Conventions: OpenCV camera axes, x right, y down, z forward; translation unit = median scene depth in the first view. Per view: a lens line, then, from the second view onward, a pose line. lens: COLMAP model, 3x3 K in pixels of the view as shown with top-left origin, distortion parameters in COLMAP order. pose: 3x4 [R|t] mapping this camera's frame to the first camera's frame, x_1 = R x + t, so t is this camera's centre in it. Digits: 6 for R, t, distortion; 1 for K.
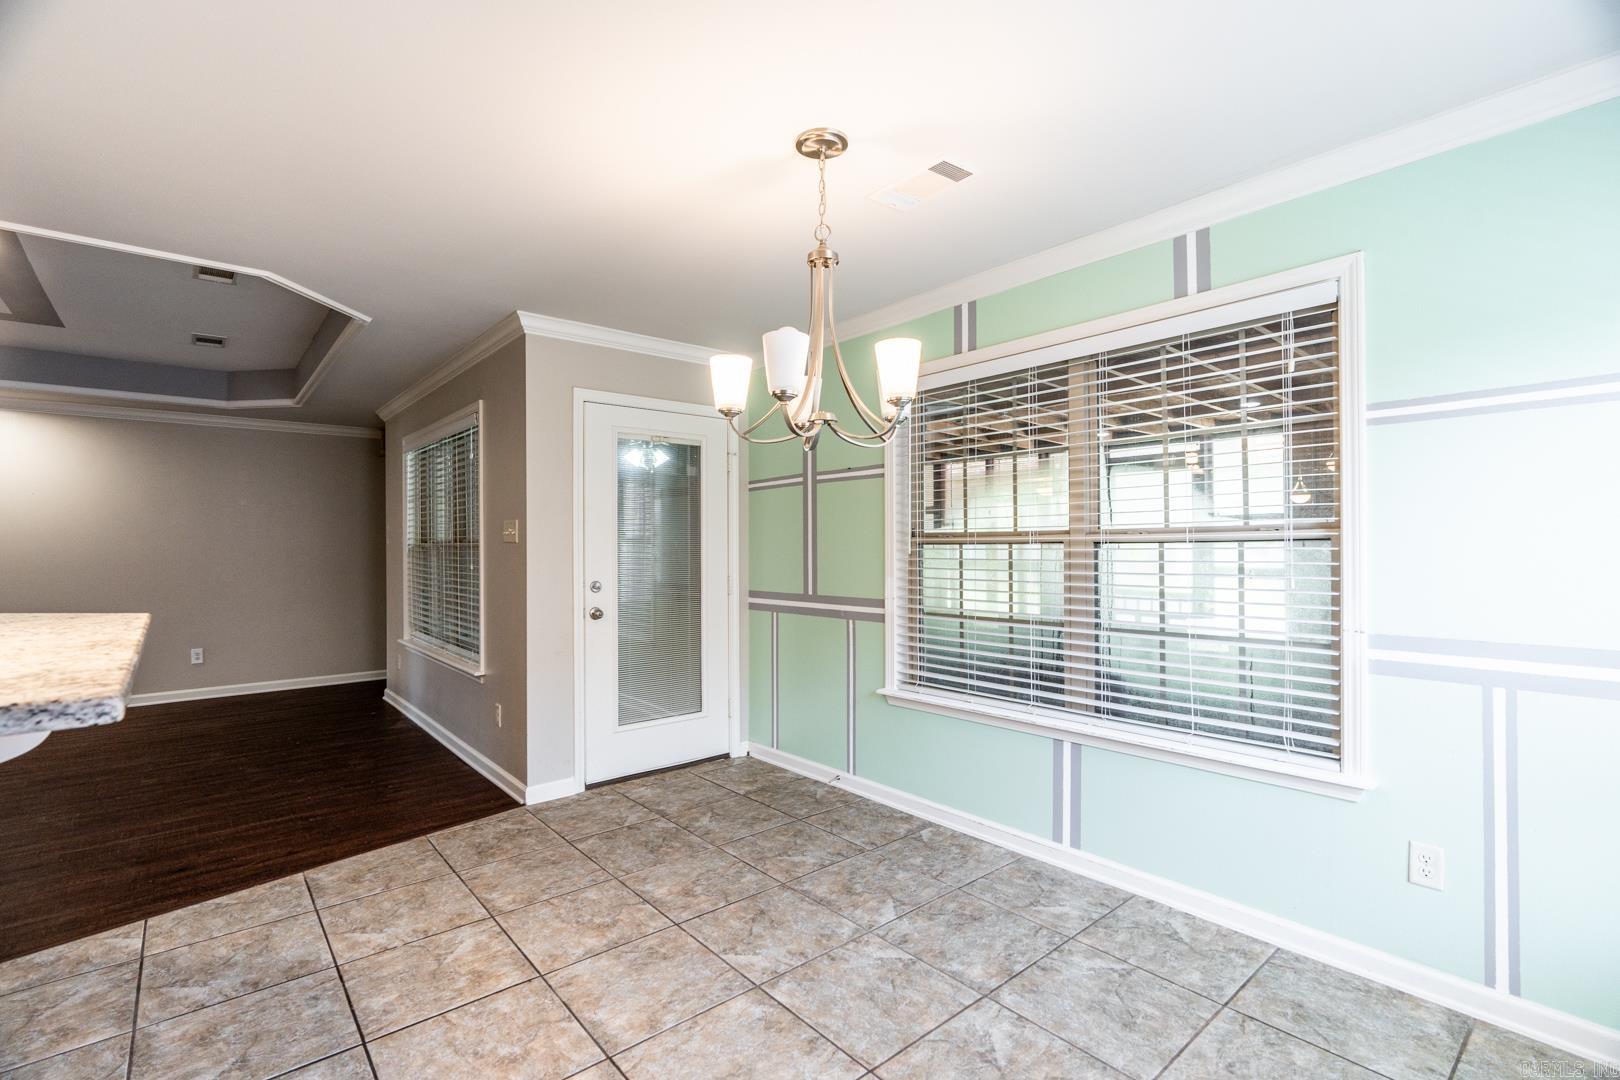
lens RADIAL K [[739.1, 0, 805.2], [0, 739.1, 543.0], [0, 0, 1]] dist [-0.005364, 0.001182]
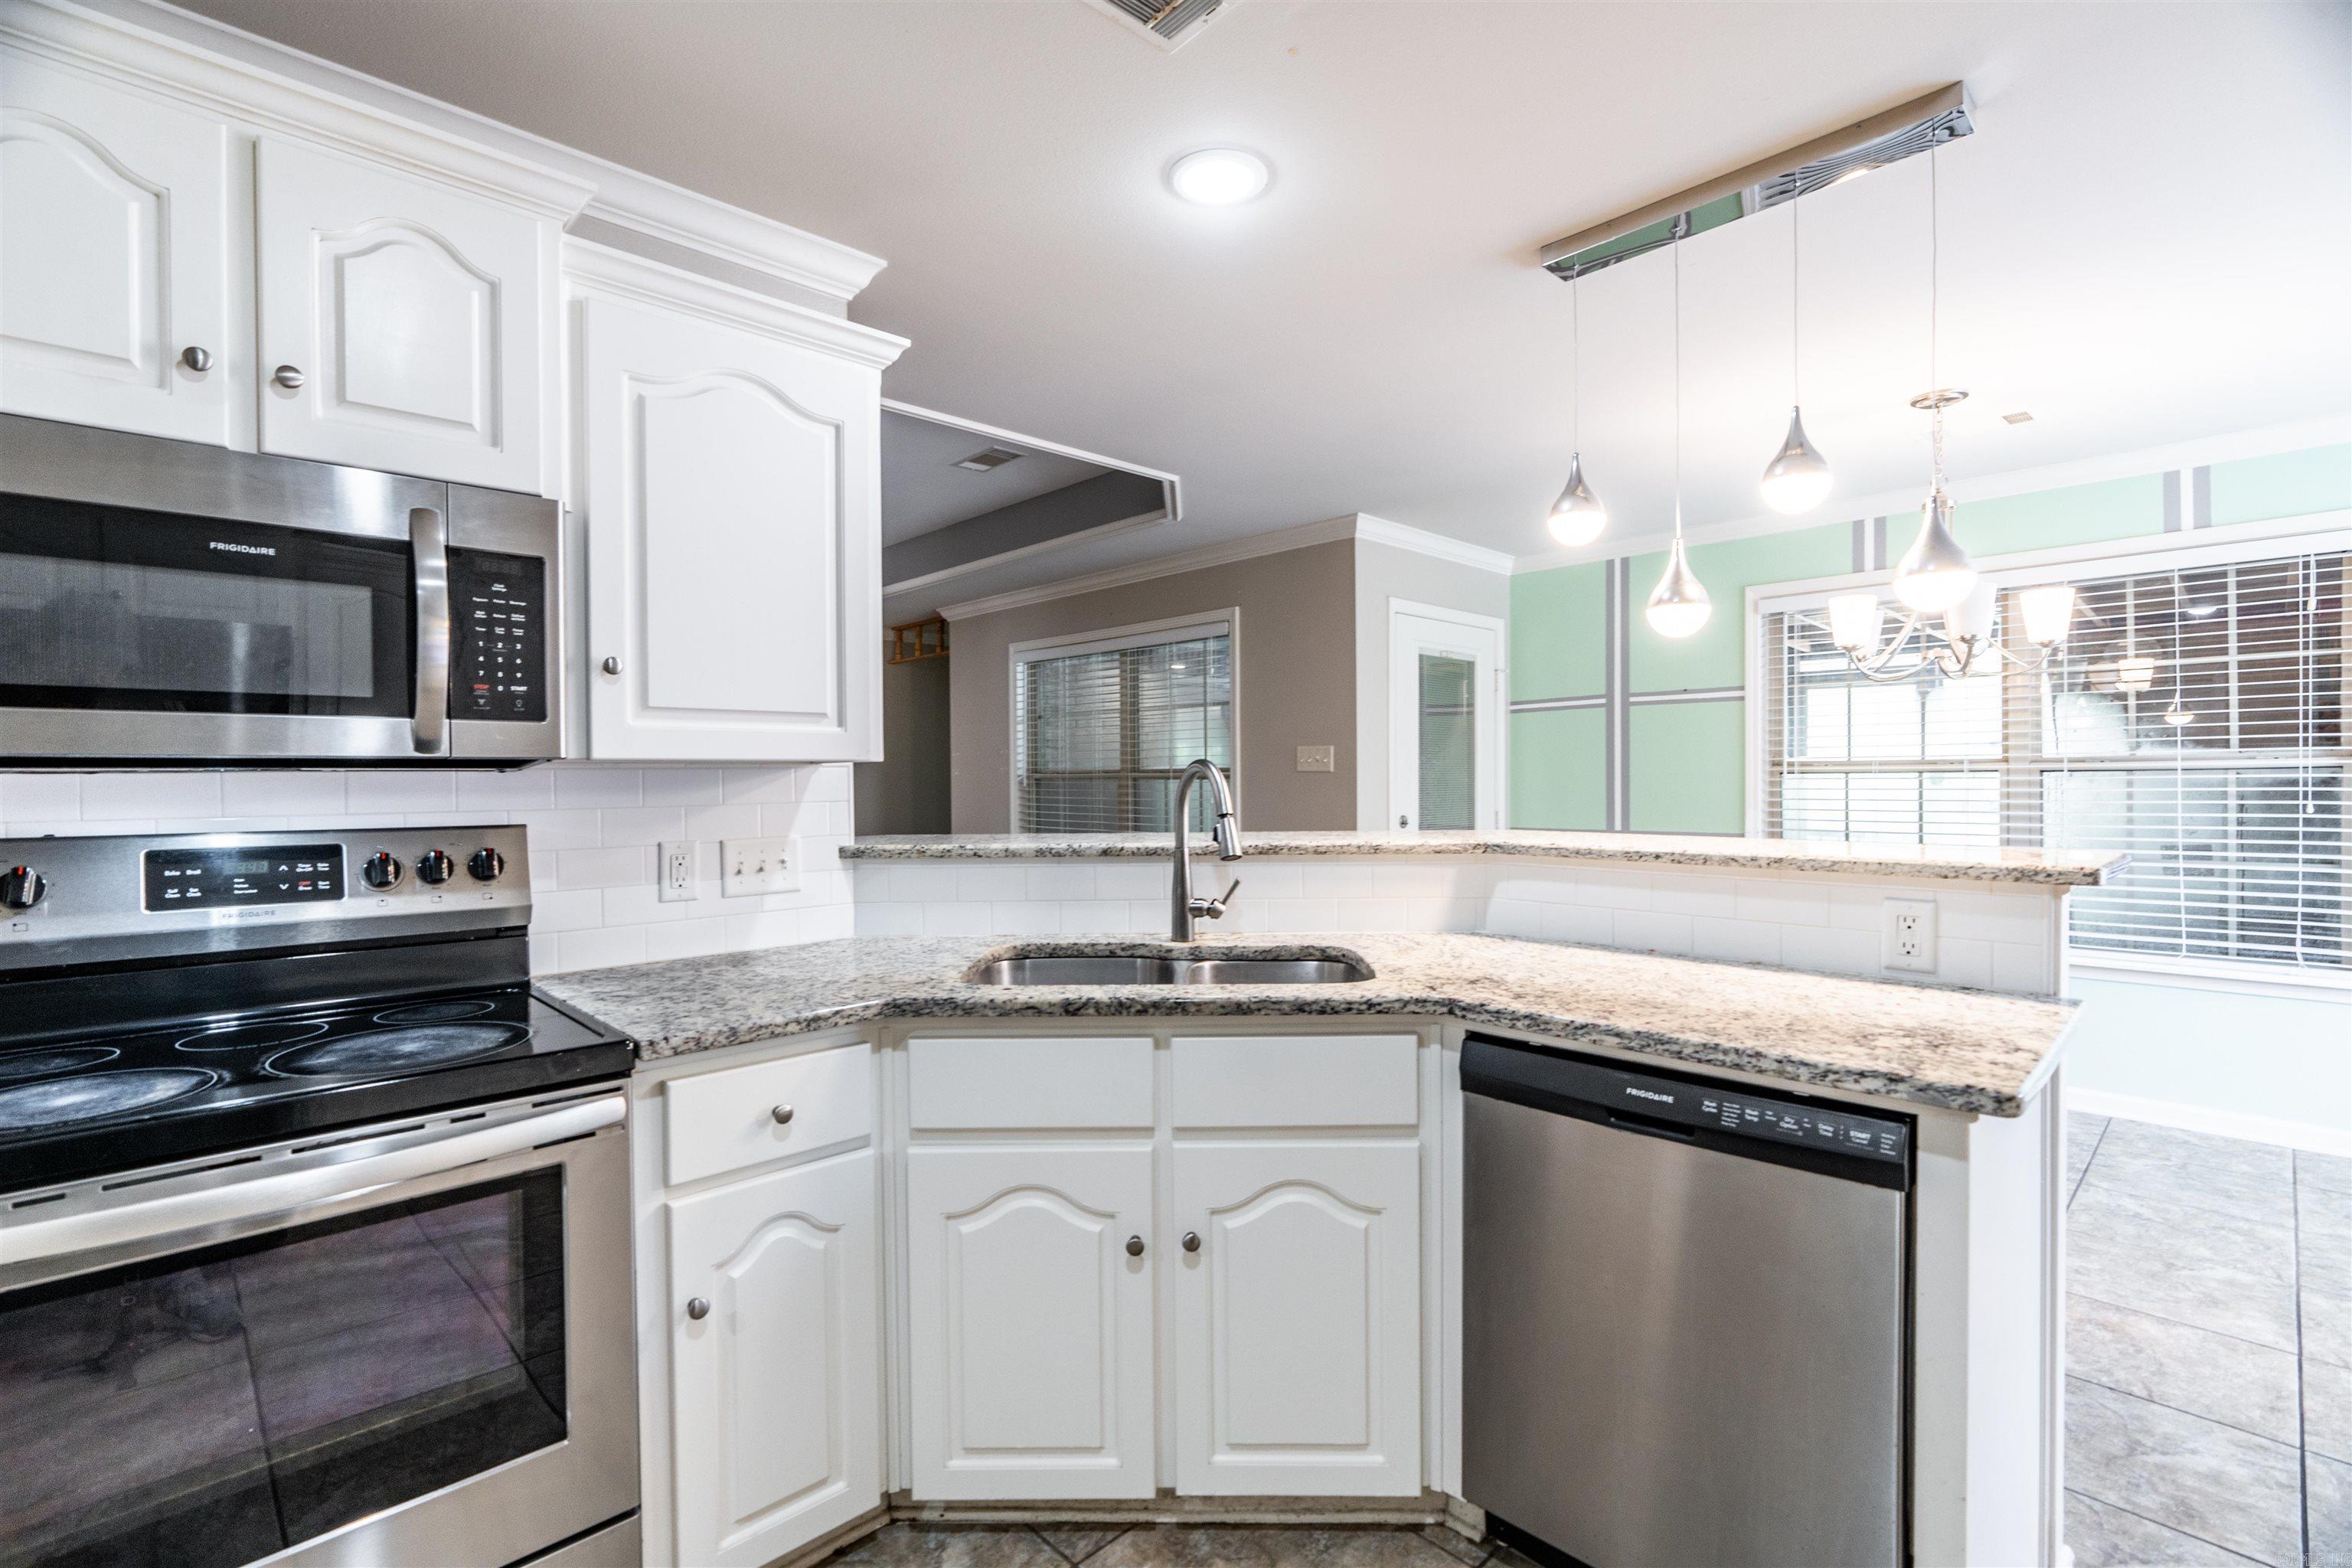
lens RADIAL K [[1073.1, 0, 1169.1], [0, 1073.1, 788.4], [0, 0, 1]] dist [-0.005364, 0.001182]
pose [[0.998112, -0.004351, 0.061274, -0.802247], [0.003635, 0.999924, 0.011782, 0.001721], [-0.061321, -0.011537, 0.998051, -0.330482]]
